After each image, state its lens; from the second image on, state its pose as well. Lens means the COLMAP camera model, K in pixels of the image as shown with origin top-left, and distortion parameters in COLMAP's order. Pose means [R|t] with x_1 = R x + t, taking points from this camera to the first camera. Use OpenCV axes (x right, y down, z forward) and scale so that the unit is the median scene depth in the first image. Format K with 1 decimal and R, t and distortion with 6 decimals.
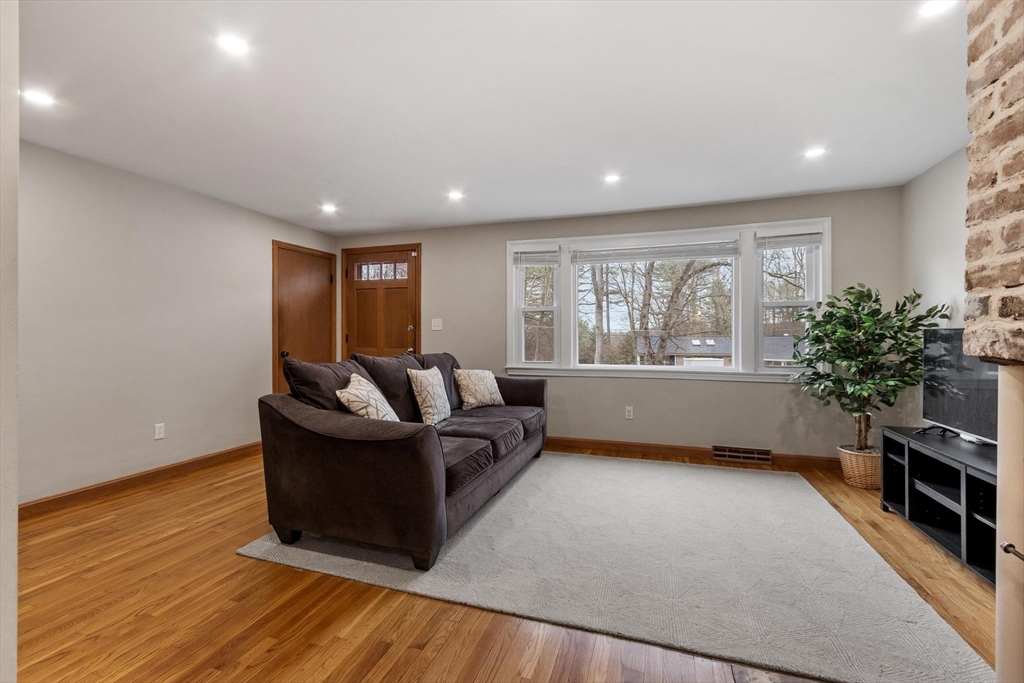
lens RADIAL K [[447.8, 0, 506.7], [0, 447.8, 336.9], [0, 0, 1]] dist [0.001326, -0.000138]
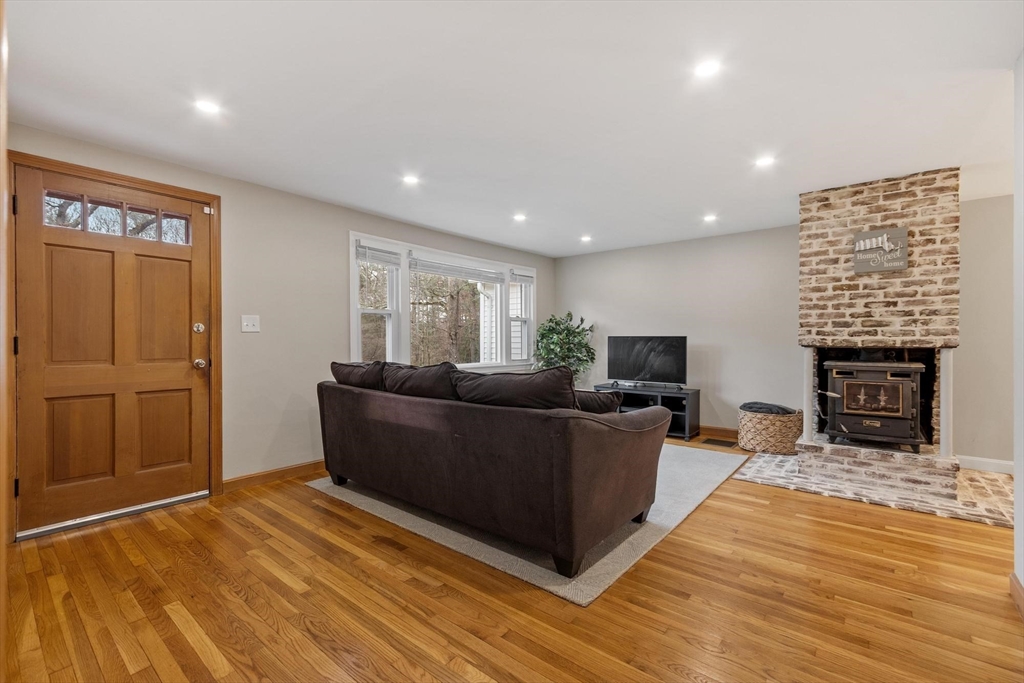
lens RADIAL K [[447.4, 0, 492.6], [0, 447.4, 347.1], [0, 0, 1]] dist [0.000561, -0.000003]
pose [[0.363760, -0.014939, 0.931373, -1.043766], [0.002640, 0.999884, 0.015007, -0.001548], [-0.931489, -0.003000, 0.363757, 0.635504]]
